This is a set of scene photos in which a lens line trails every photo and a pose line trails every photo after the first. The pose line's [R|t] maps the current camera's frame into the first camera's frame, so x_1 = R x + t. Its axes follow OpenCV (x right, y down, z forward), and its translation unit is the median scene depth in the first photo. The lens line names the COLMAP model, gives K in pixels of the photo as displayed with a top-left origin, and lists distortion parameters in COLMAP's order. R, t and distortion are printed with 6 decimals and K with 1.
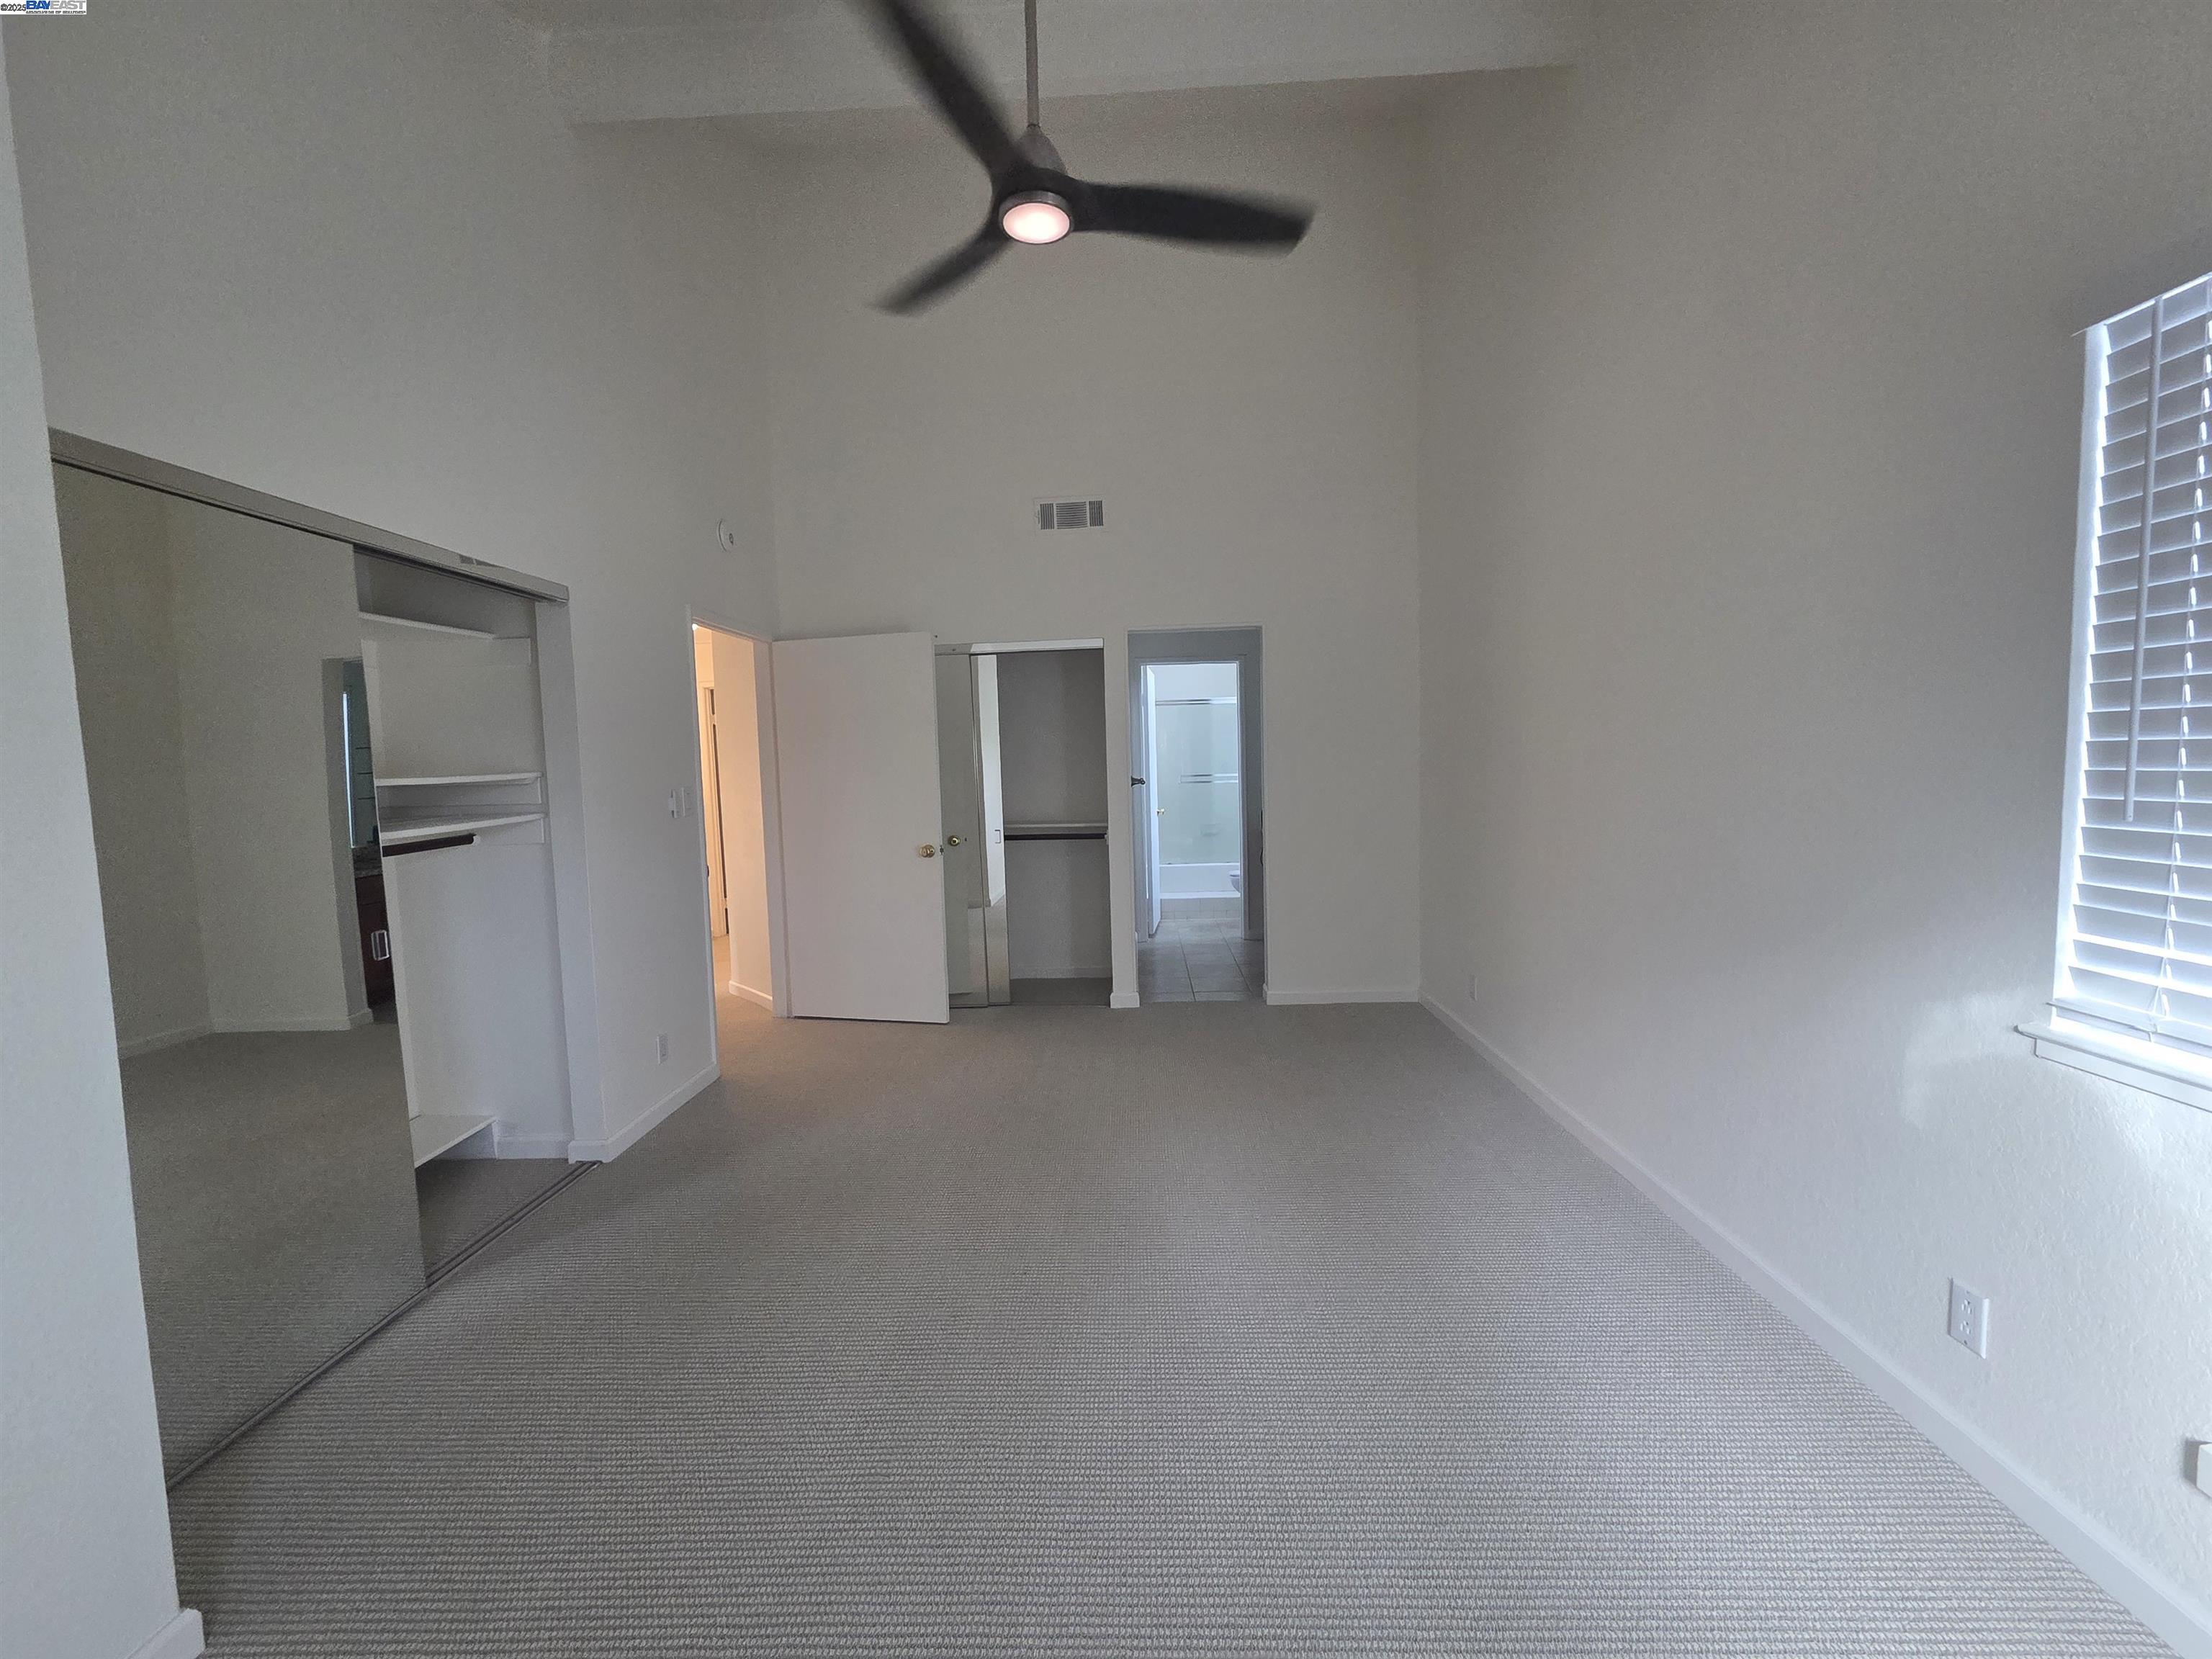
lens RADIAL K [[903.7, 0, 1109.5], [0, 903.7, 829.9], [0, 0, 1]] dist [0.005119, -0.001420]
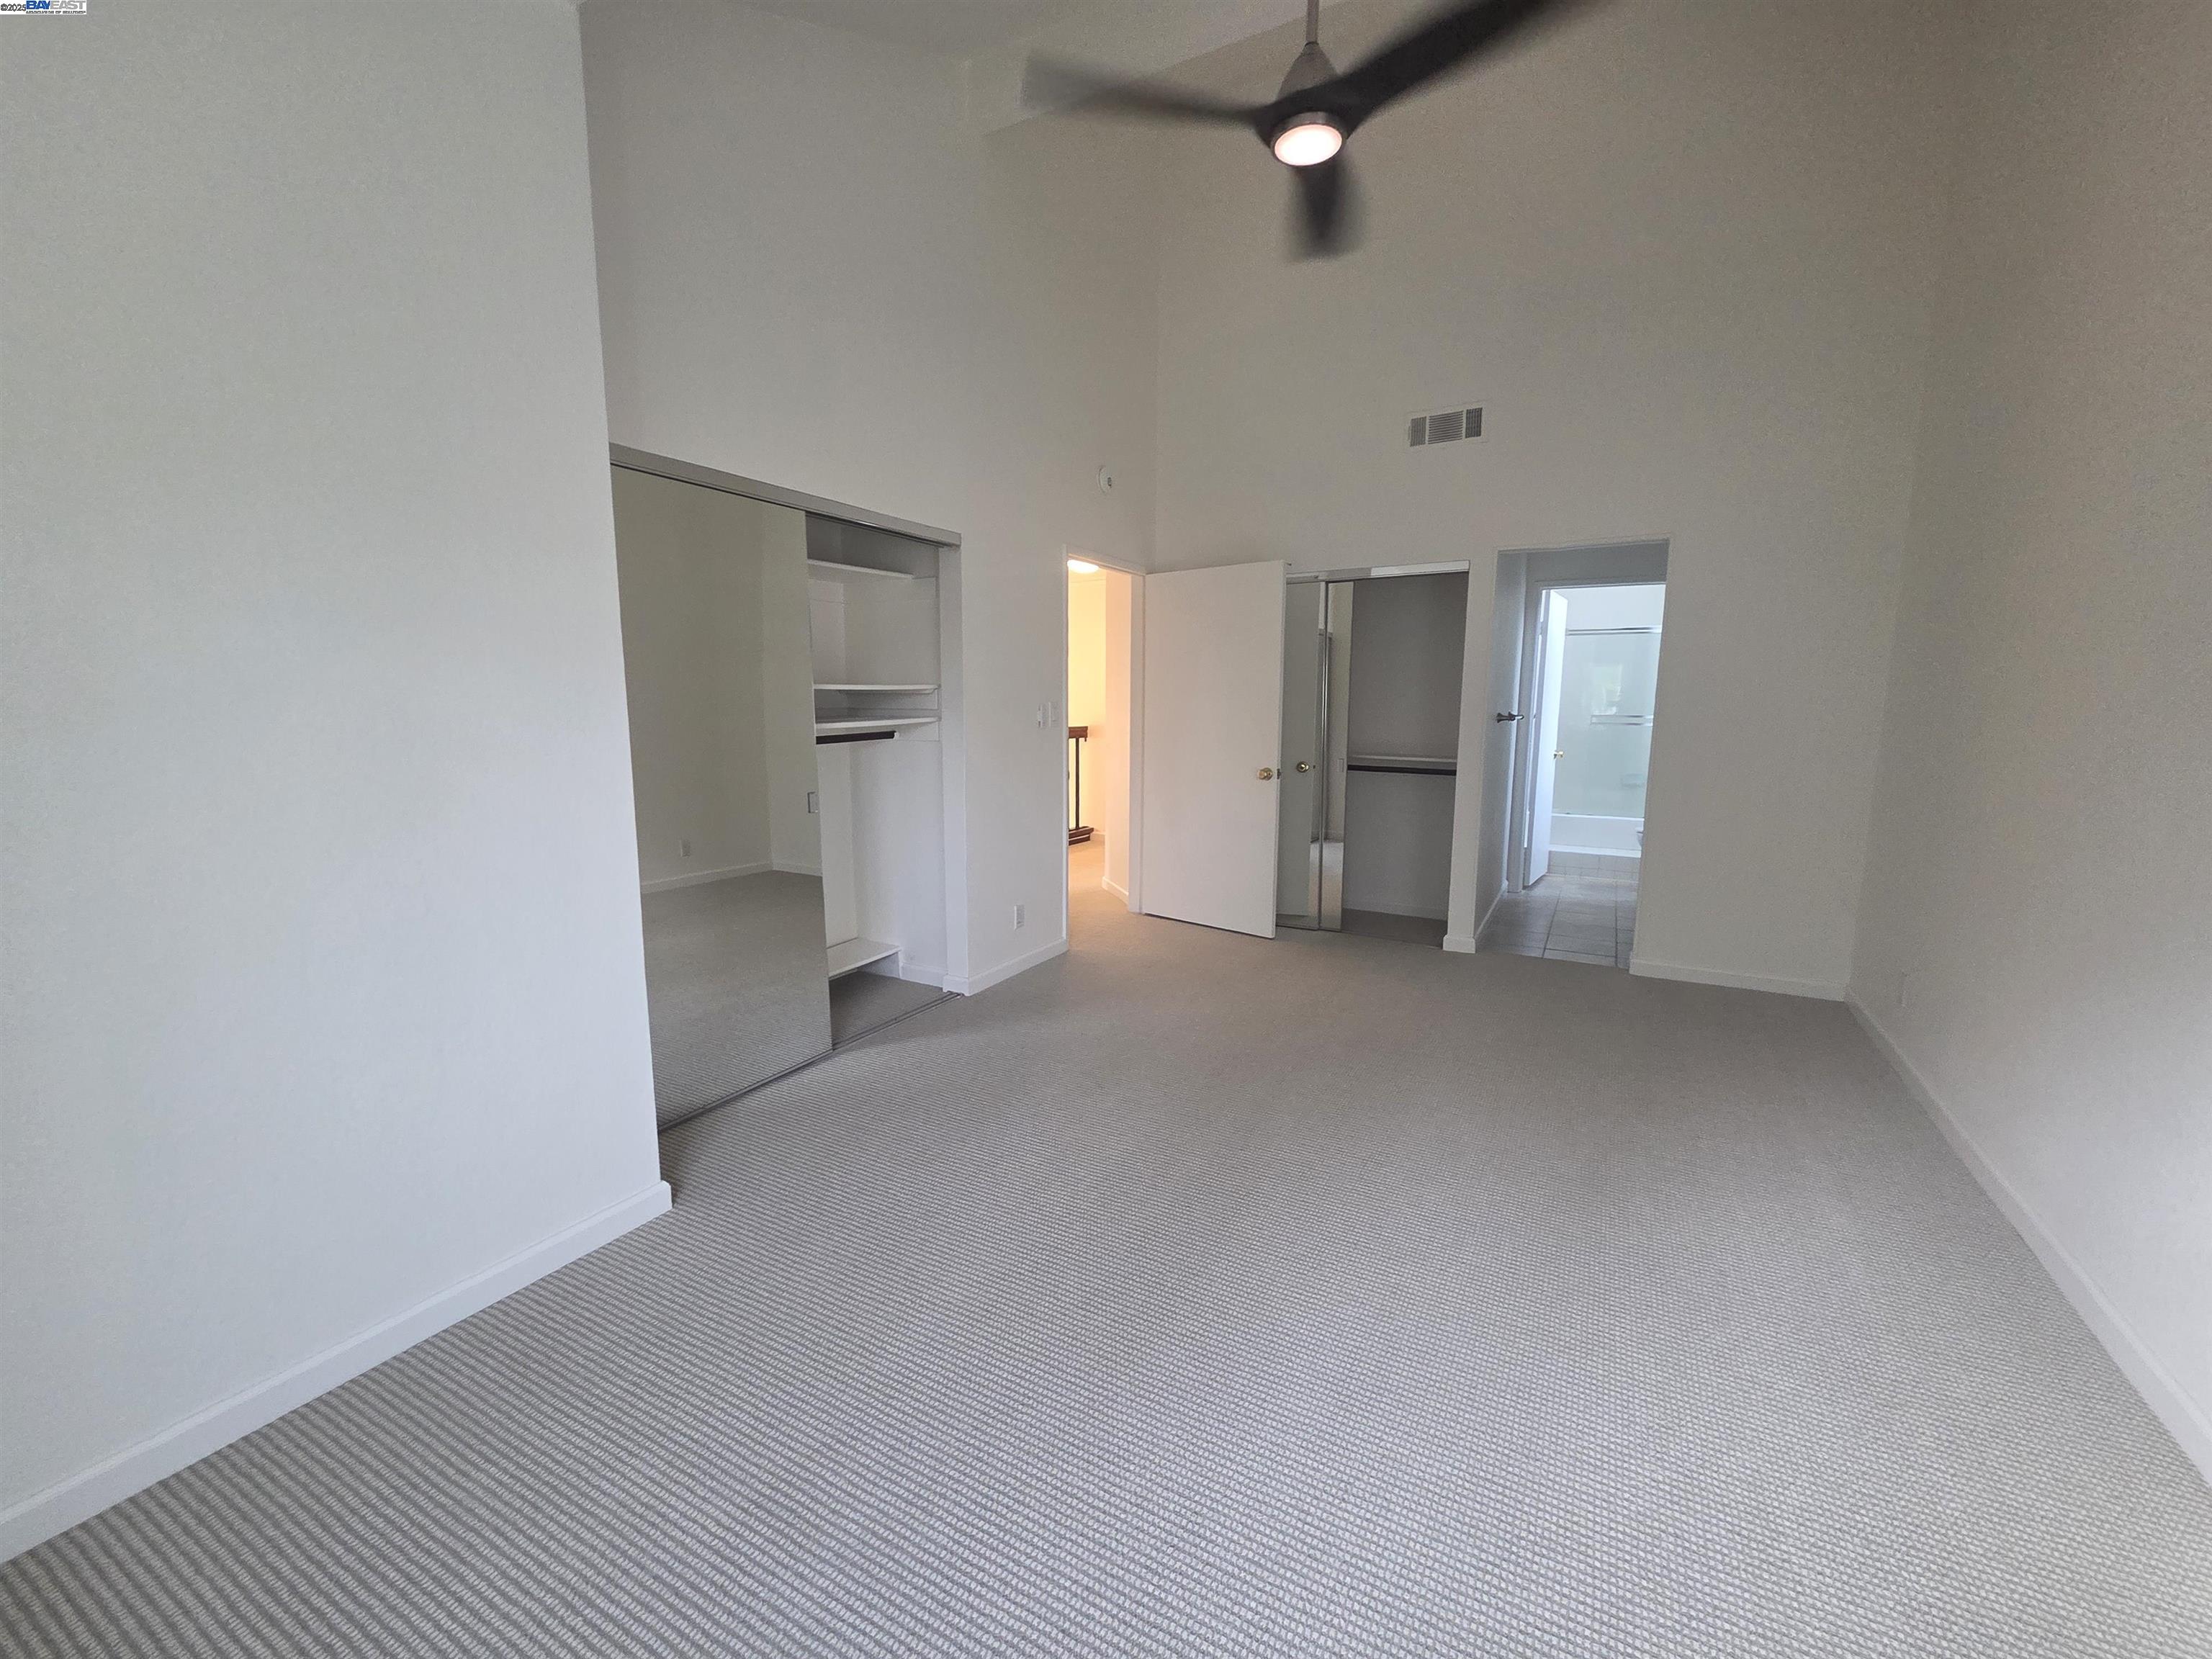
lens RADIAL K [[903.7, 0, 1105.0], [0, 903.7, 831.6], [0, 0, 1]] dist [0.005119, -0.001420]
pose [[0.889086, 0.098370, -0.447045, 0.107606], [-0.064638, 0.993830, 0.090135, 0.007320], [0.453153, -0.051242, 0.889959, -0.019949]]
